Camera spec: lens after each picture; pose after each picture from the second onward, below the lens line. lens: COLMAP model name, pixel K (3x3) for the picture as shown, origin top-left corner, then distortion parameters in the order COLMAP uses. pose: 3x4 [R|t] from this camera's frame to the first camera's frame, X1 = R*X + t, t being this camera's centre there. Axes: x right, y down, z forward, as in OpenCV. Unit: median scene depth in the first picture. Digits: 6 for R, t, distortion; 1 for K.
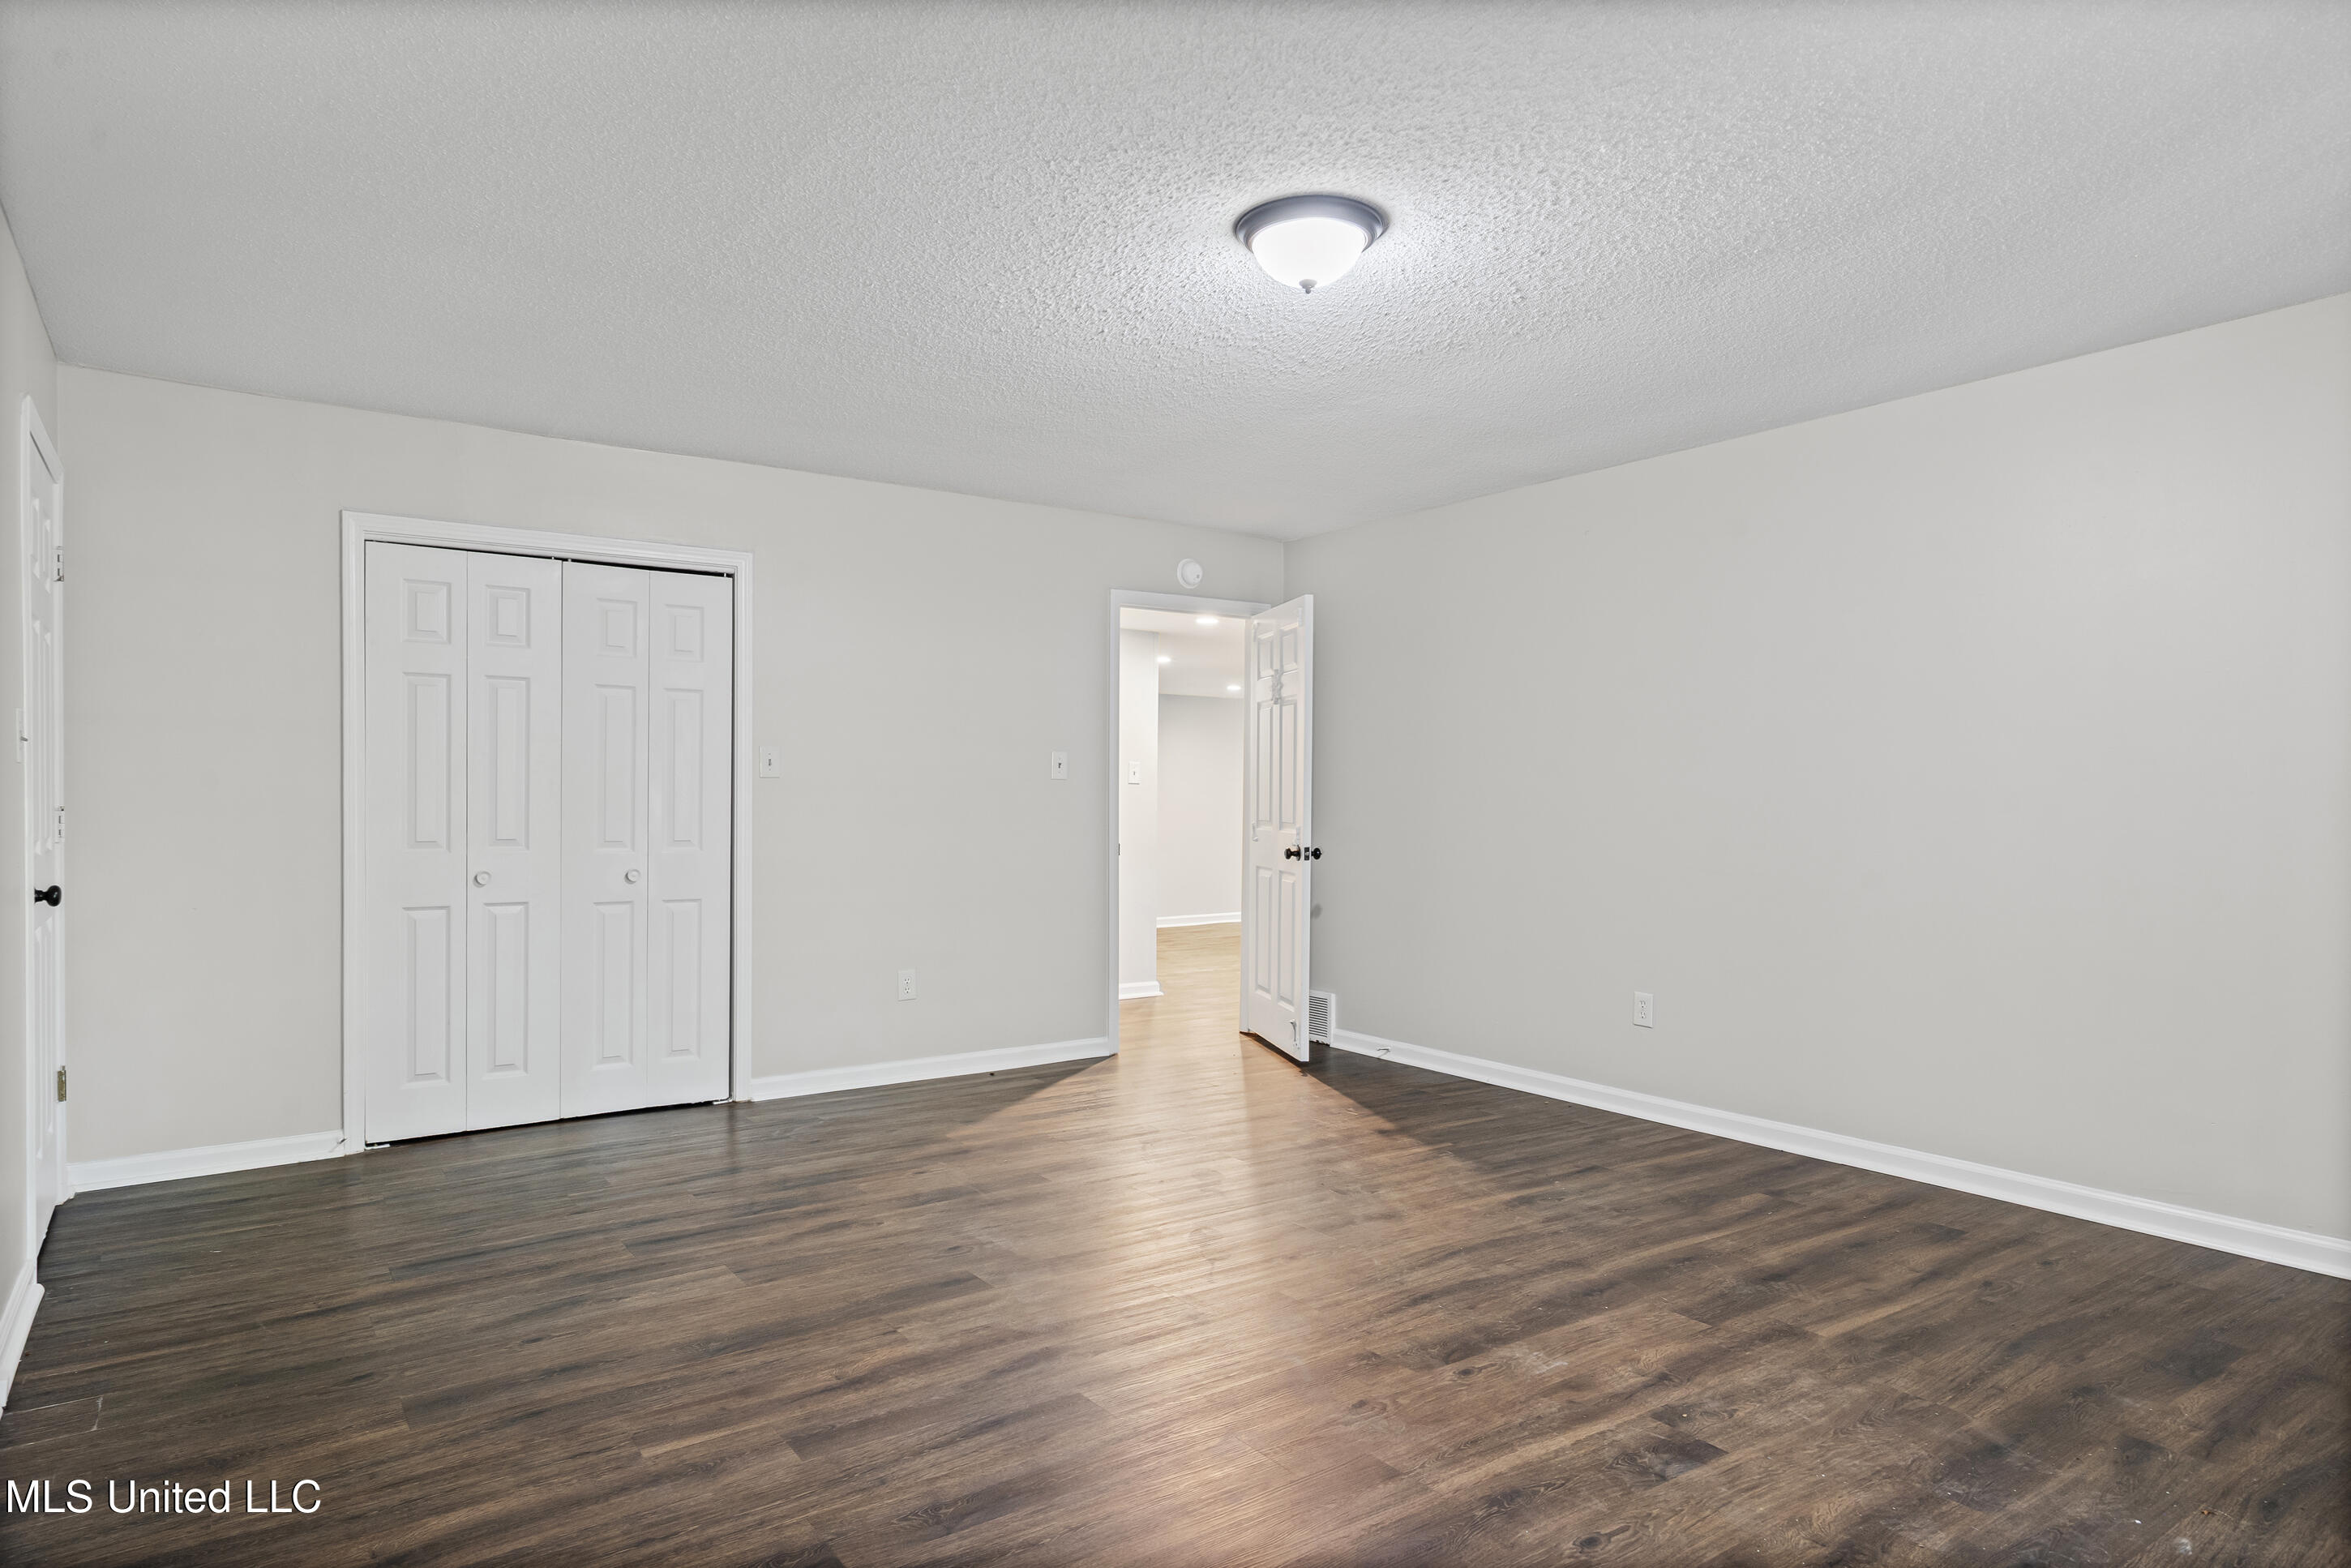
lens RADIAL K [[1380.3, 0, 1175.7], [0, 1380.3, 790.8], [0, 0, 1]] dist [-0.003088, -0.000338]
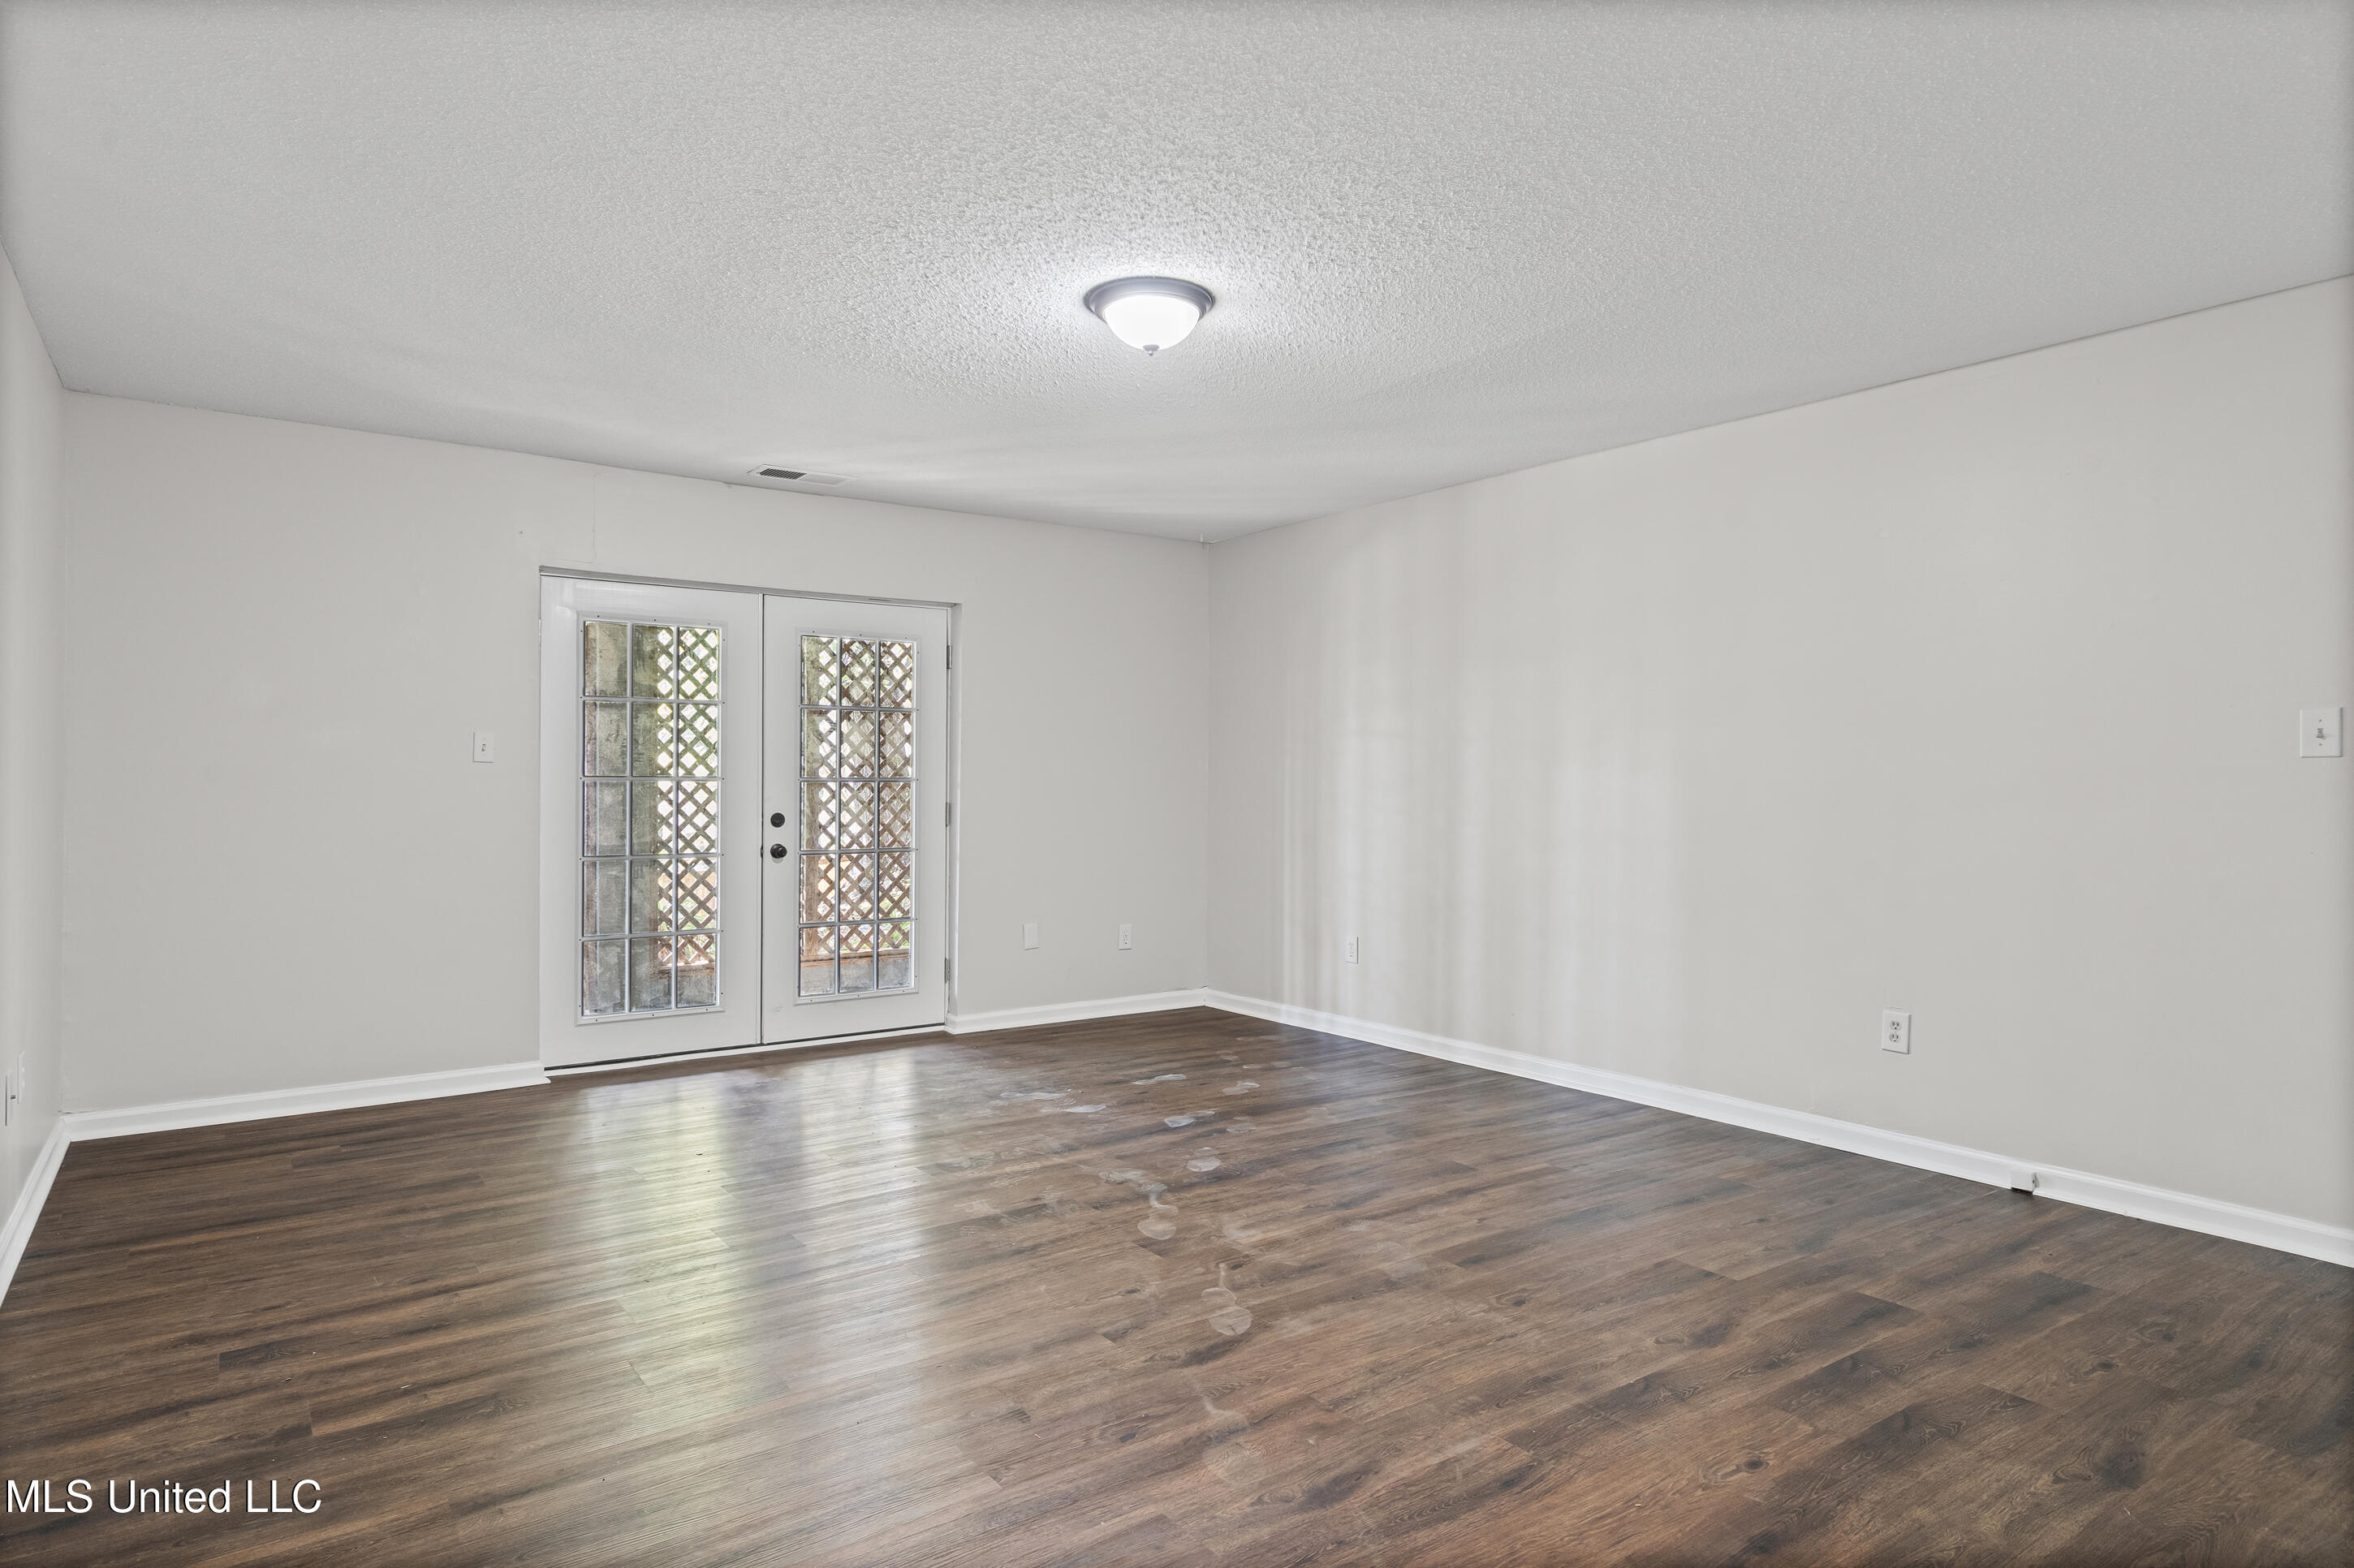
lens RADIAL K [[1381.9, 0, 1178.8], [0, 1381.9, 786.1], [0, 0, 1]] dist [-0.003088, -0.000338]
pose [[-0.999985, -0.005302, -0.001517, 0.057174], [-0.005291, 0.999960, -0.007216, 0.013510], [0.001555, -0.007208, -0.999973, 1.883254]]
